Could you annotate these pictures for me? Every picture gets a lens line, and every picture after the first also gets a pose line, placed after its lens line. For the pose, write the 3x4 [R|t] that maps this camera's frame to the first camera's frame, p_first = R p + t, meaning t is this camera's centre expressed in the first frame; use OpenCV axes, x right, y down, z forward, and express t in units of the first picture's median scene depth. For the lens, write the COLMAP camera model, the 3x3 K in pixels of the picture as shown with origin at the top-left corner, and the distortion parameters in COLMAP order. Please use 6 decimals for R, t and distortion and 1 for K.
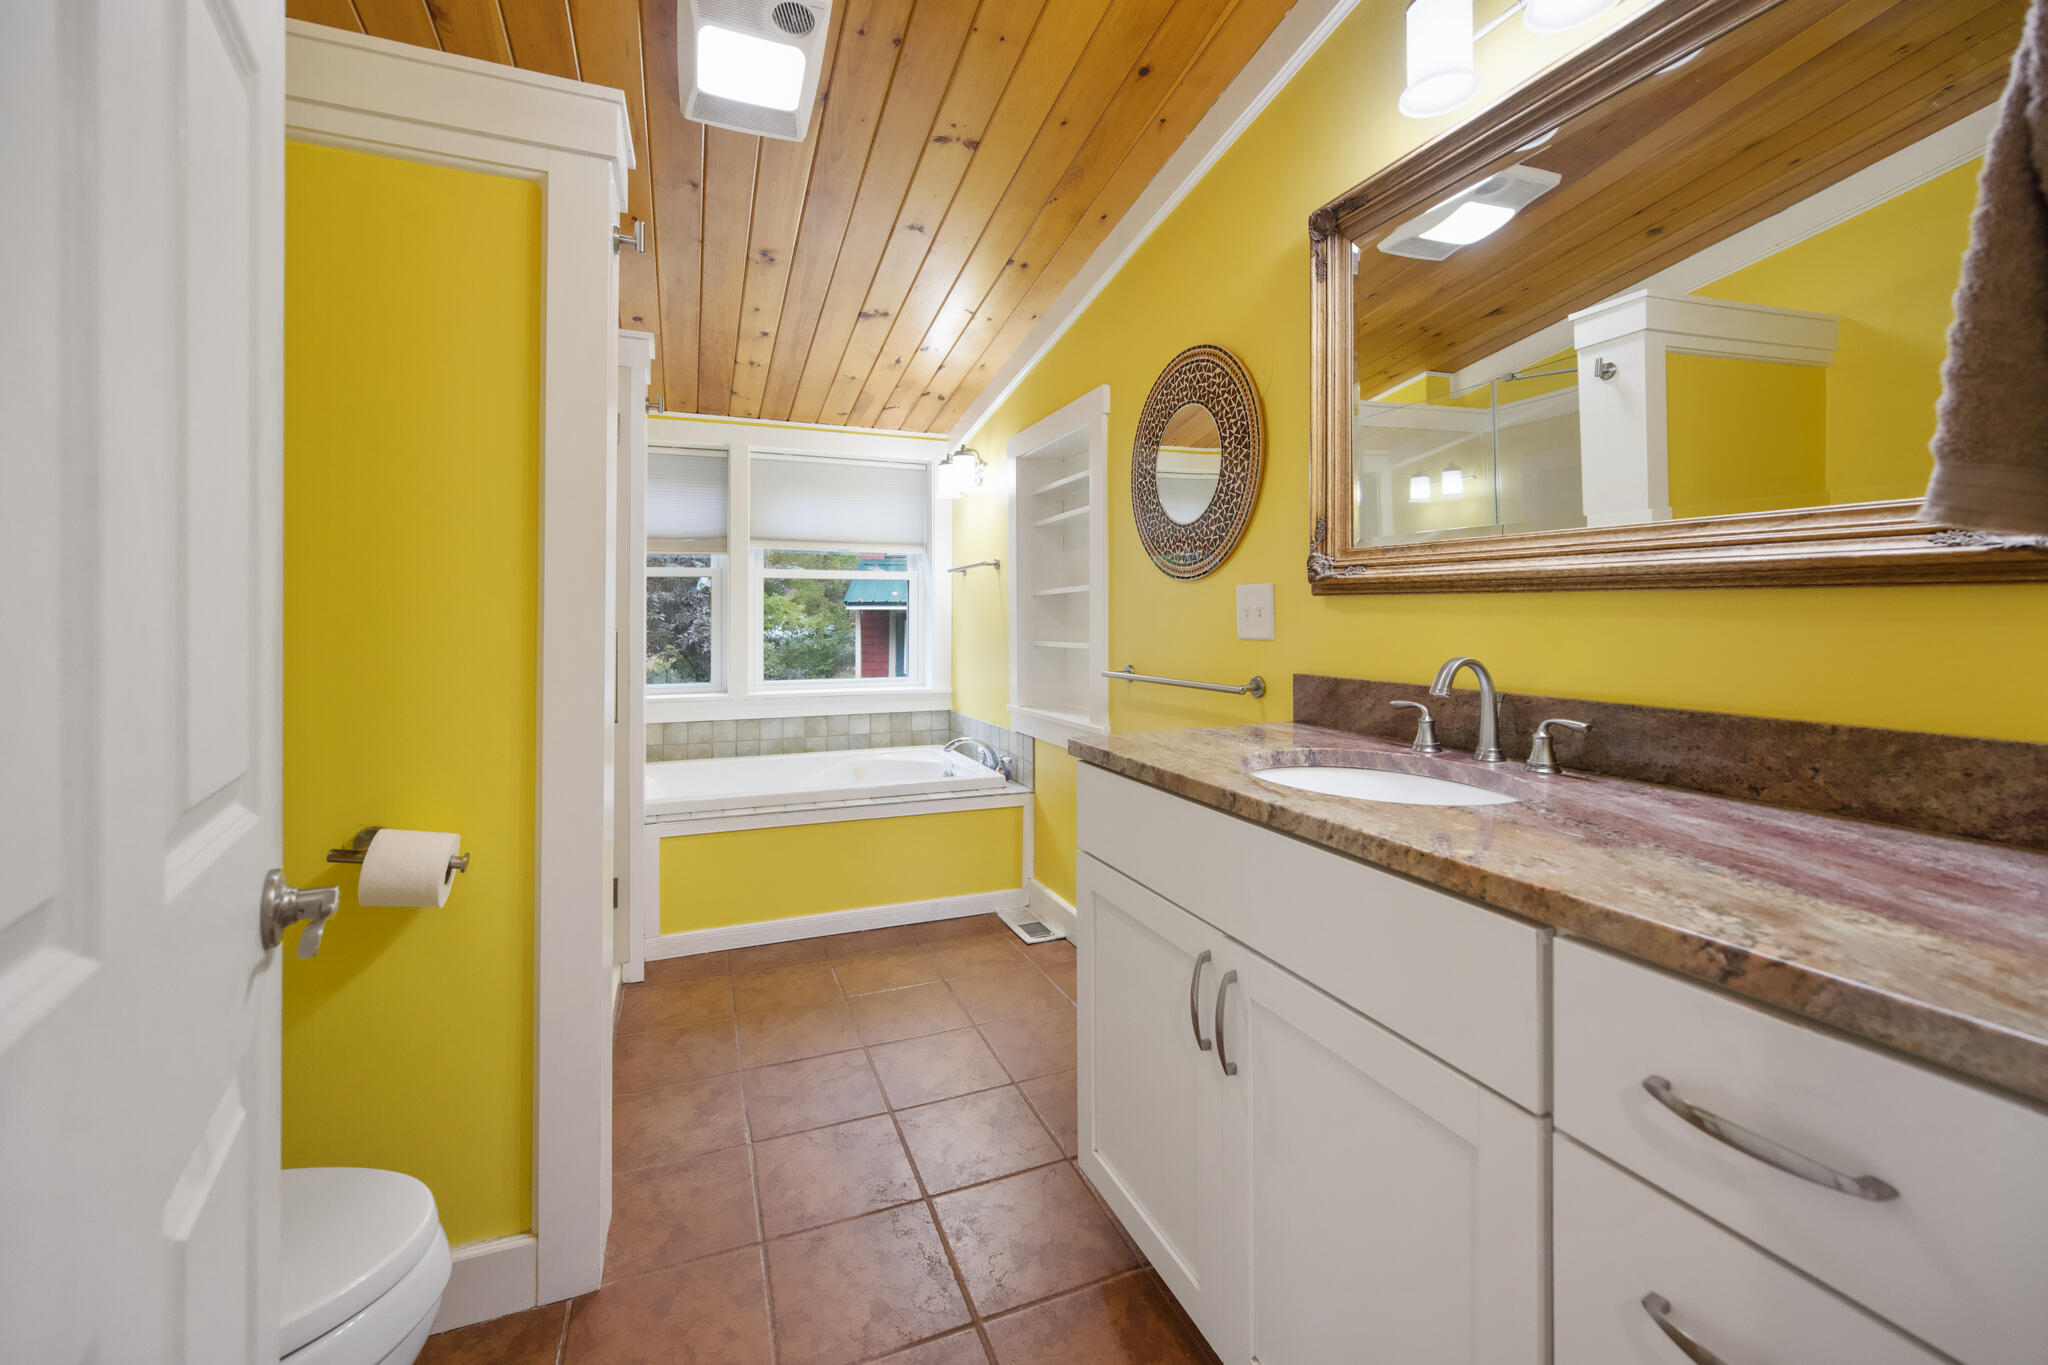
lens RADIAL K [[844.0, 0, 1024.3], [0, 844.0, 610.7], [0, 0, 1]] dist [-0.000344, 0.000282]
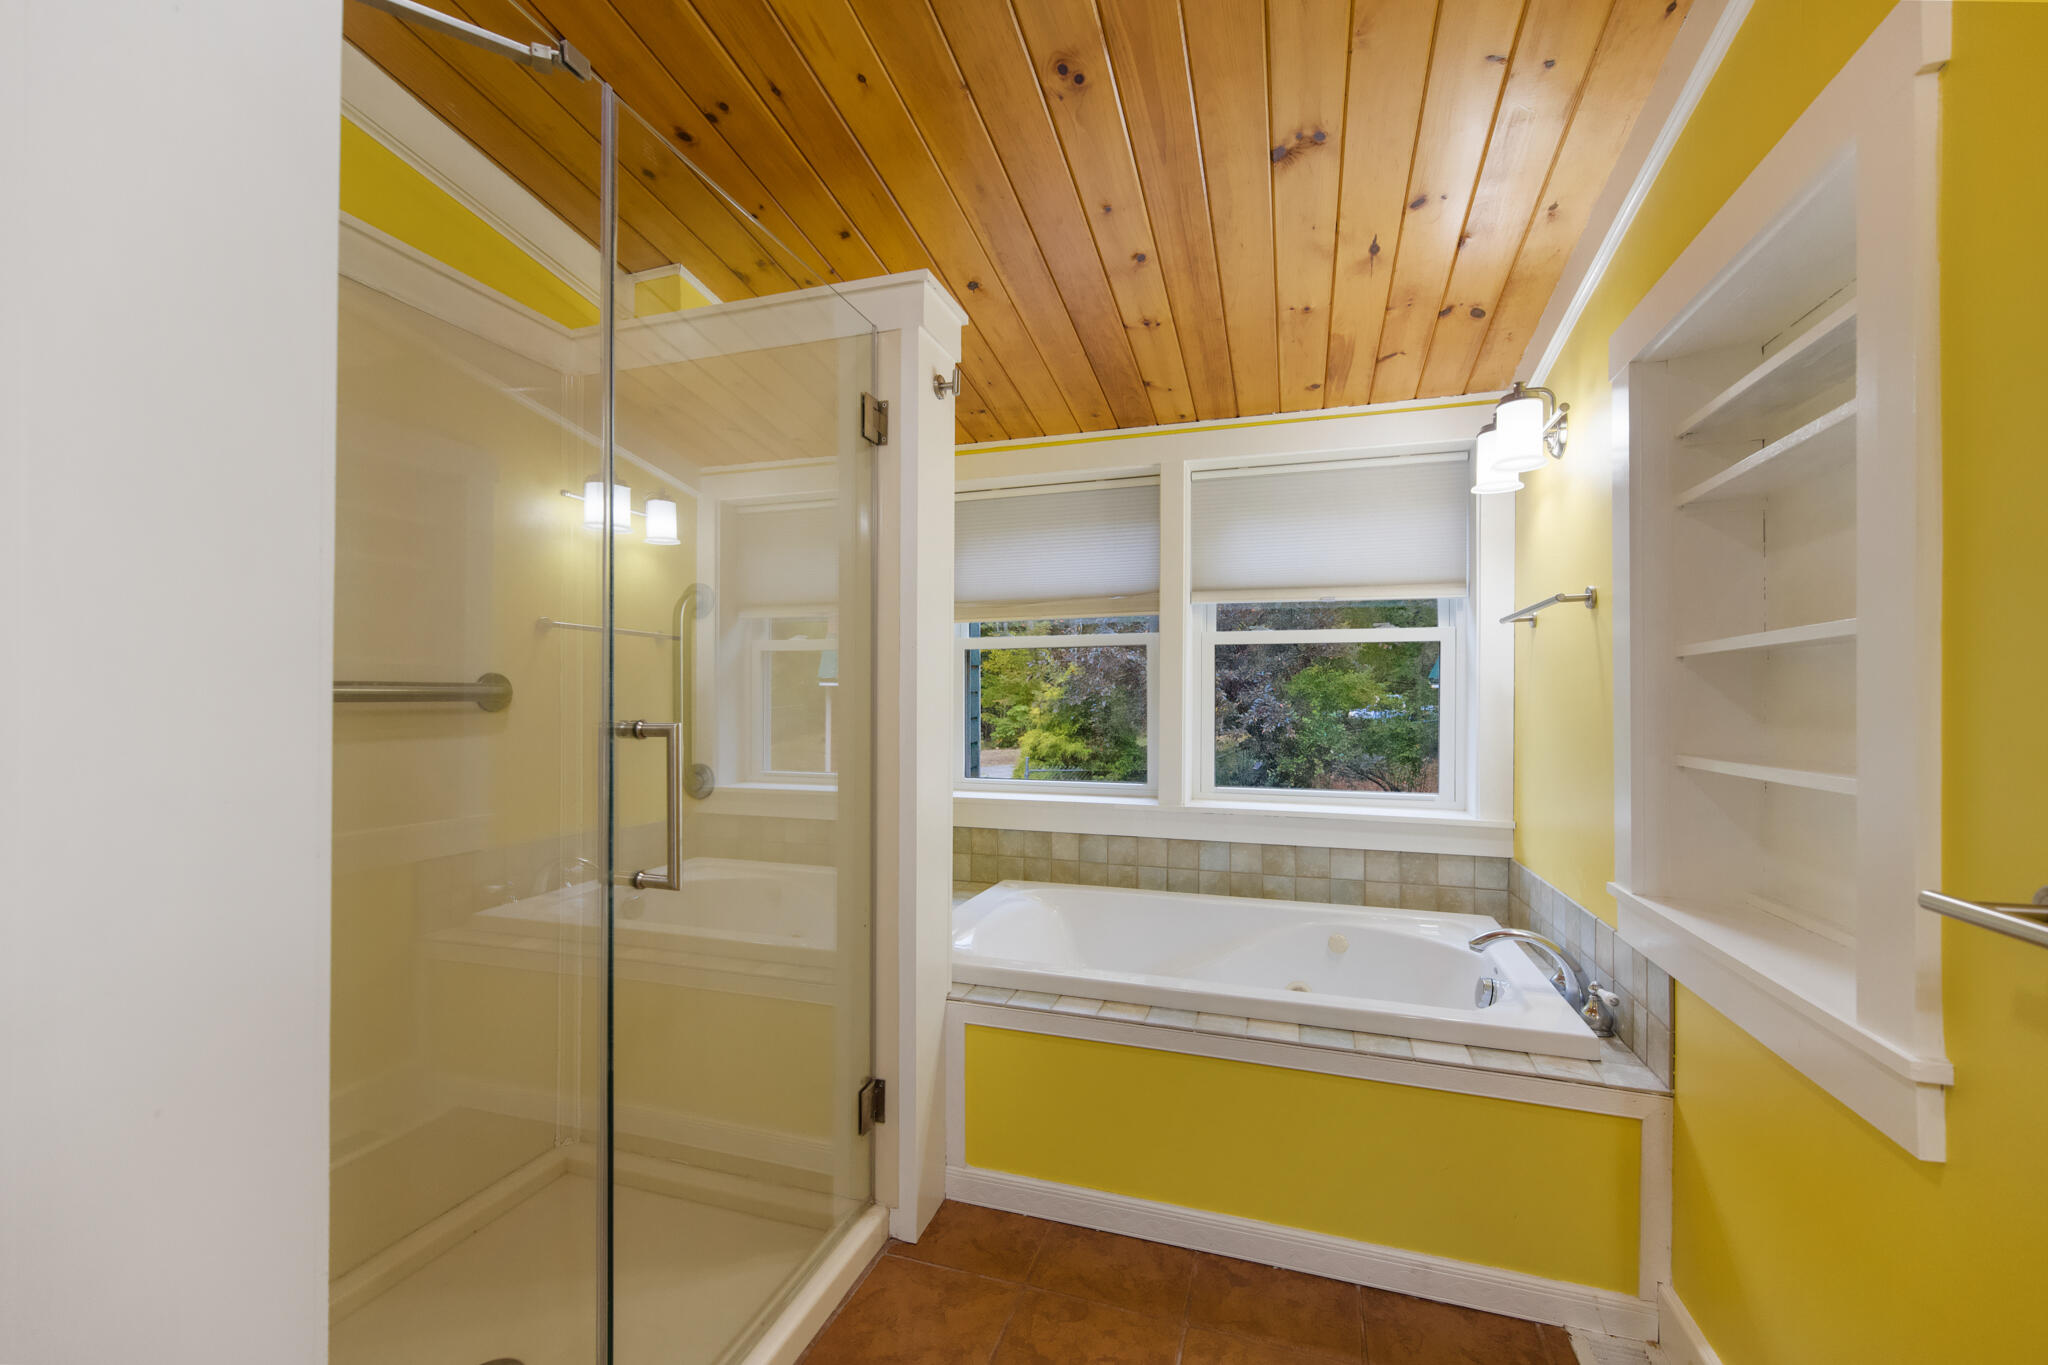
lens RADIAL K [[825.8, 0, 1028.1], [0, 825.8, 693.8], [0, 0, 1]] dist [0.002718, 0.000043]
pose [[0.767756, 0.002338, -0.640738, 0.024491], [0.001257, 0.999986, 0.005156, -0.000600], [0.640741, -0.004764, 0.767742, 0.369872]]
